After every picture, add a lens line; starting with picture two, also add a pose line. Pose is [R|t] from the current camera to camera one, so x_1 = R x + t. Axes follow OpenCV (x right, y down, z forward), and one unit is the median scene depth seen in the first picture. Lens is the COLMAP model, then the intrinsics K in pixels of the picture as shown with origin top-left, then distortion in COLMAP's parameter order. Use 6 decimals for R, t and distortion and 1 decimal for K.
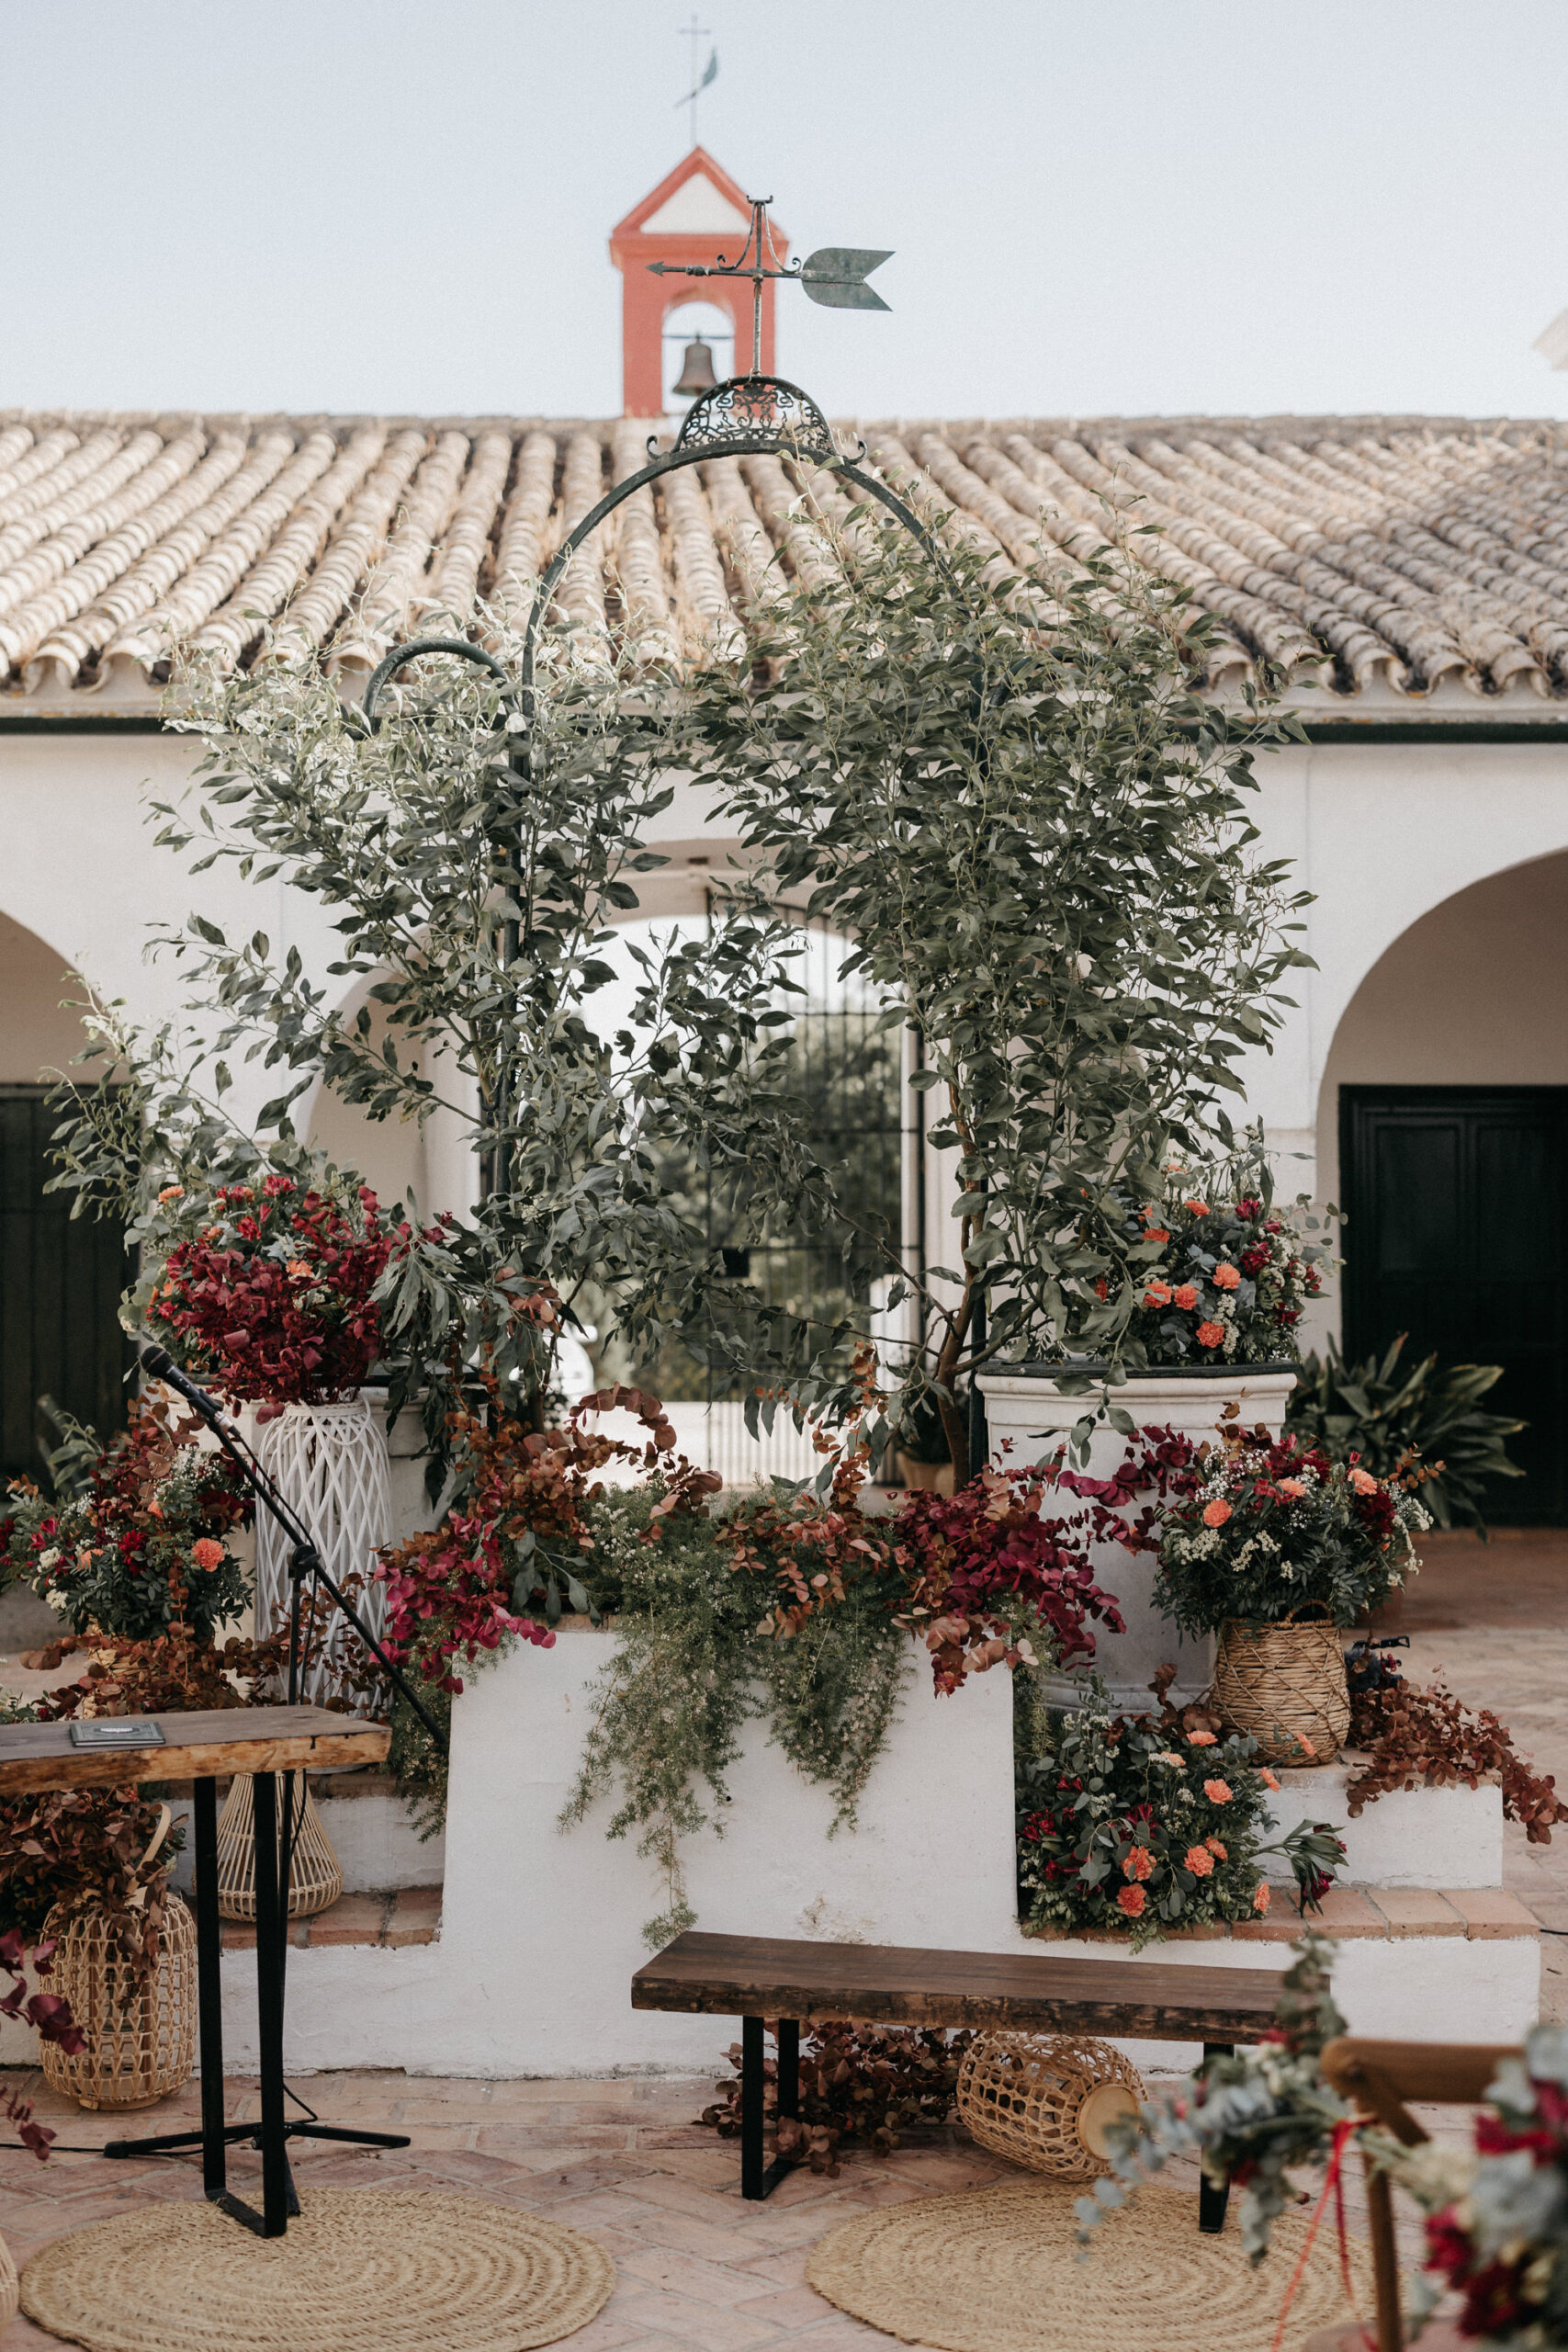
lens RADIAL K [[3630.0, 0, 799.5], [0, 3630.0, 1120.5], [0, 0, 1]] dist [0.012138, 0.000000]
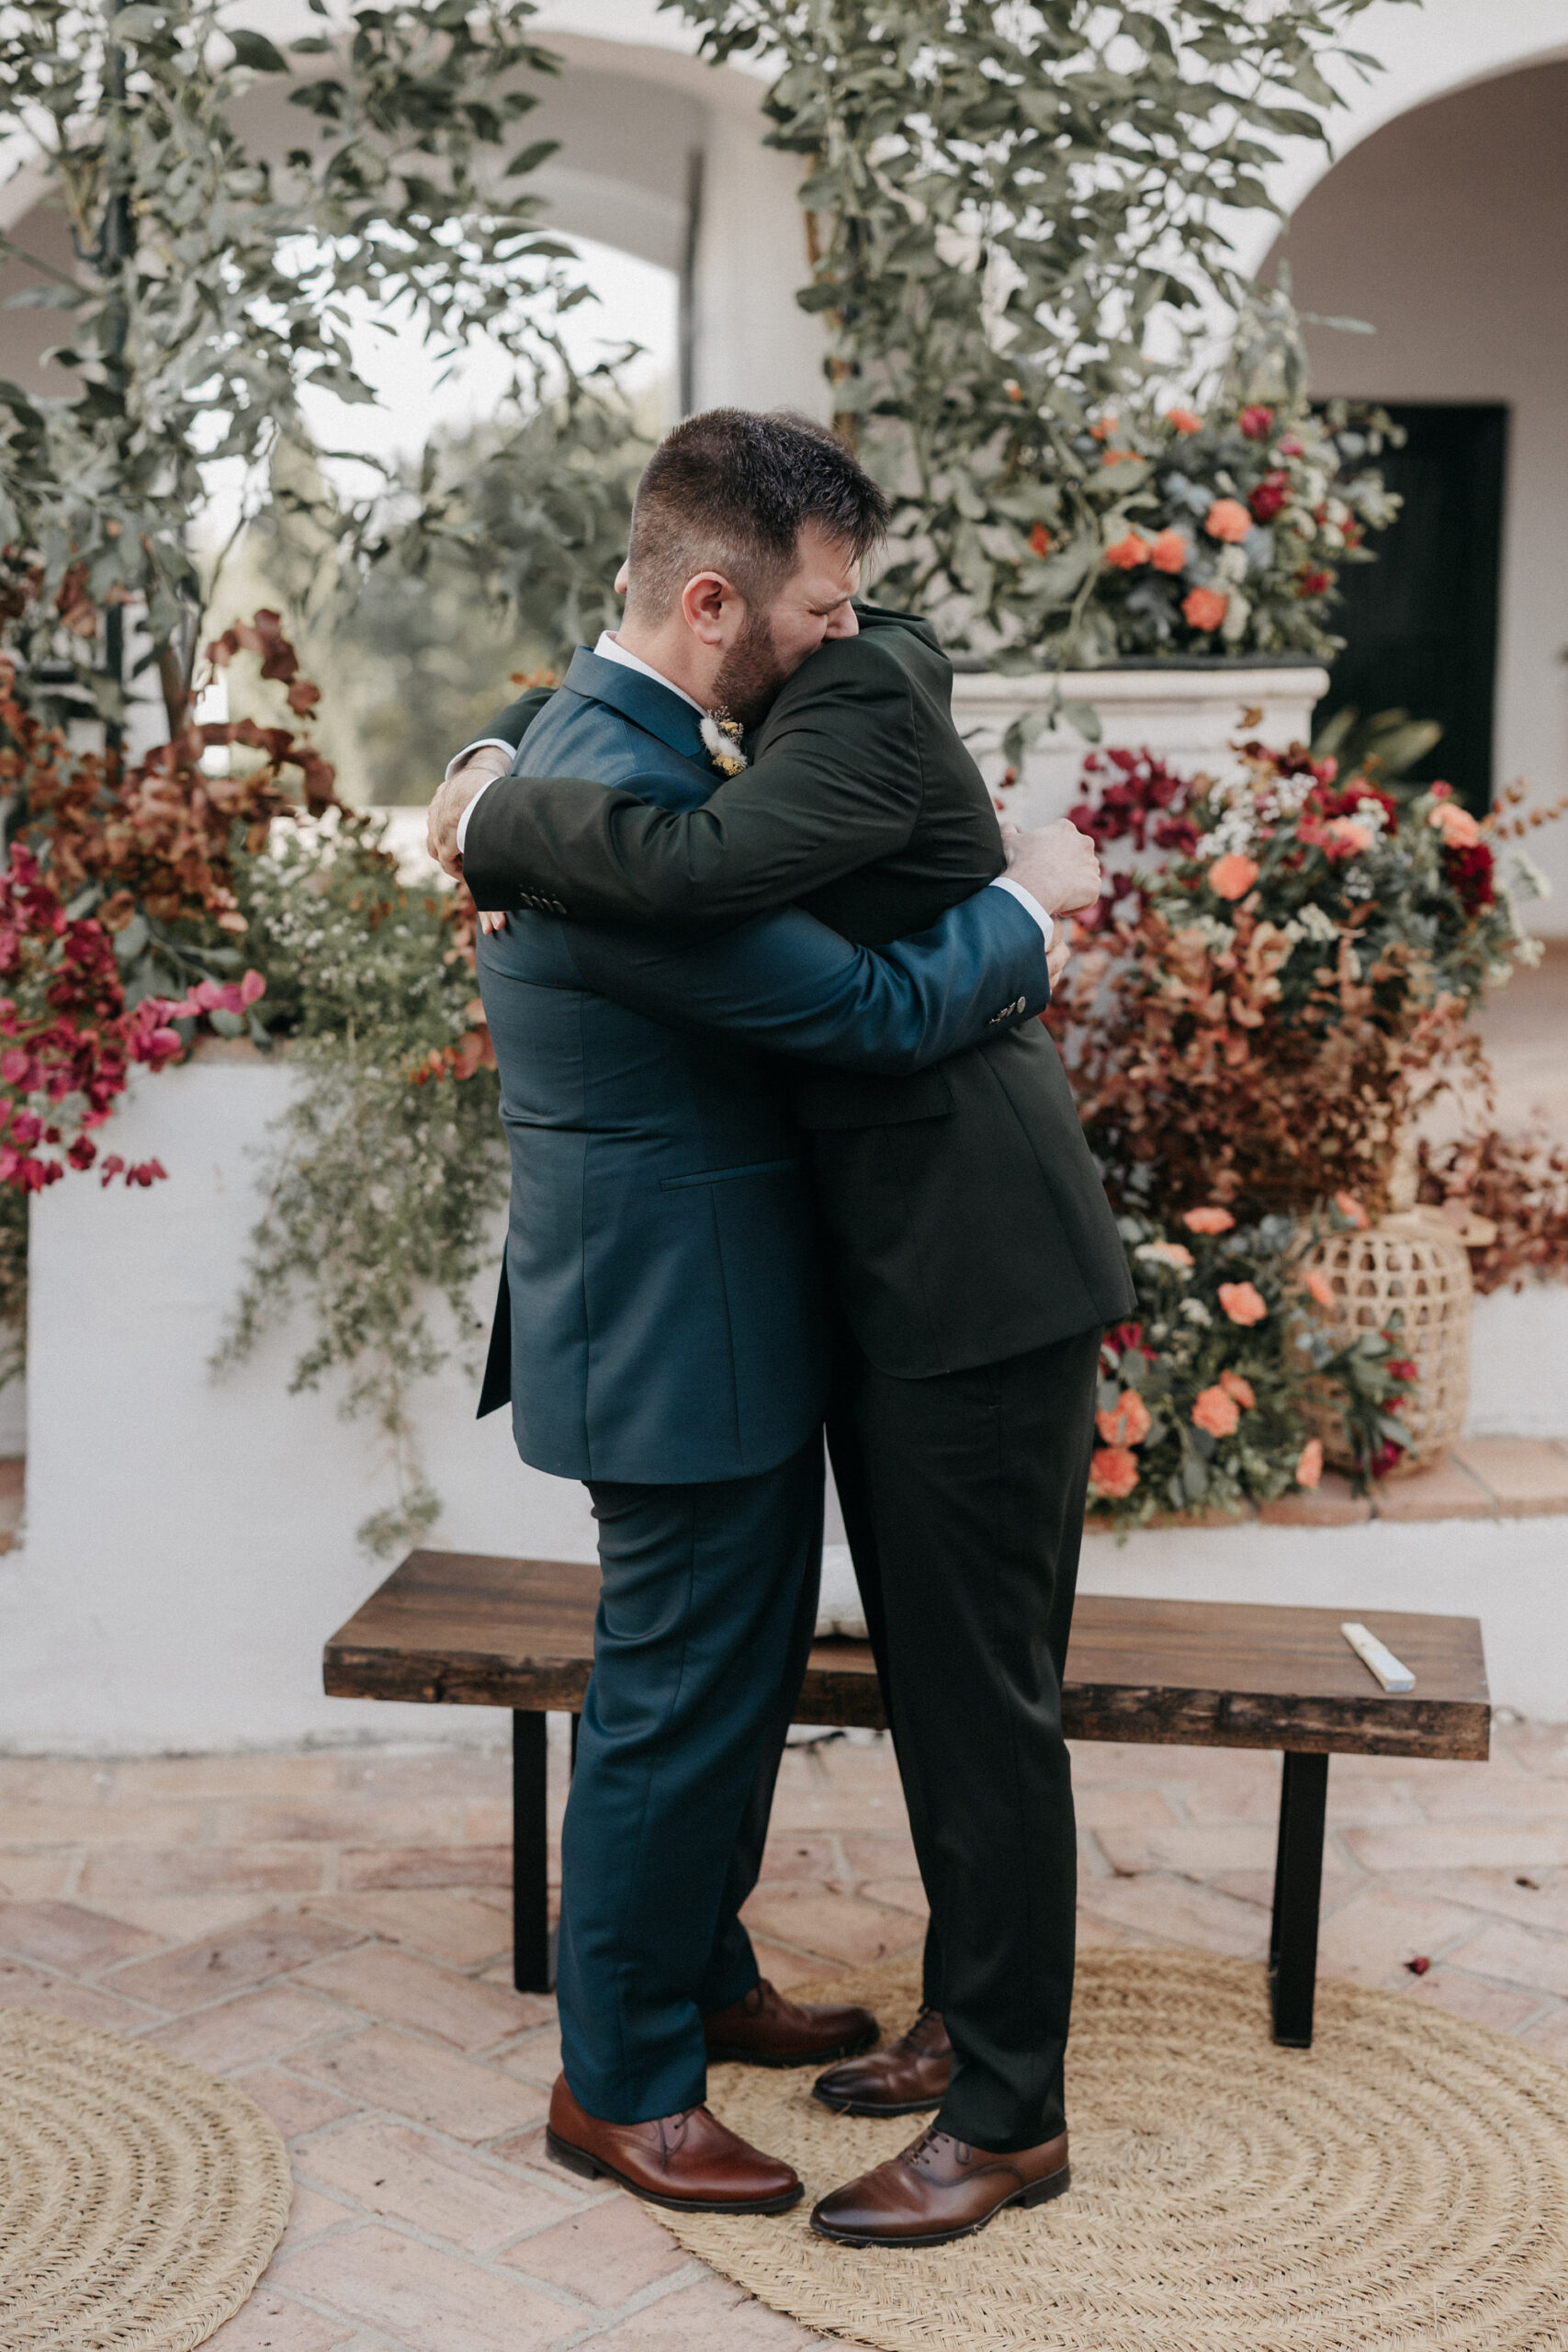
lens RADIAL K [[3630.0, 0, 772.5], [0, 3630.0, 1218.7], [0, 0, 1]] dist [0.012138, 0.000000]
pose [[0.998079, -0.009720, 0.061190, -0.006510], [-0.001666, 0.983048, 0.183339, 0.048728], [-0.061935, -0.183088, 0.981144, 0.352149]]
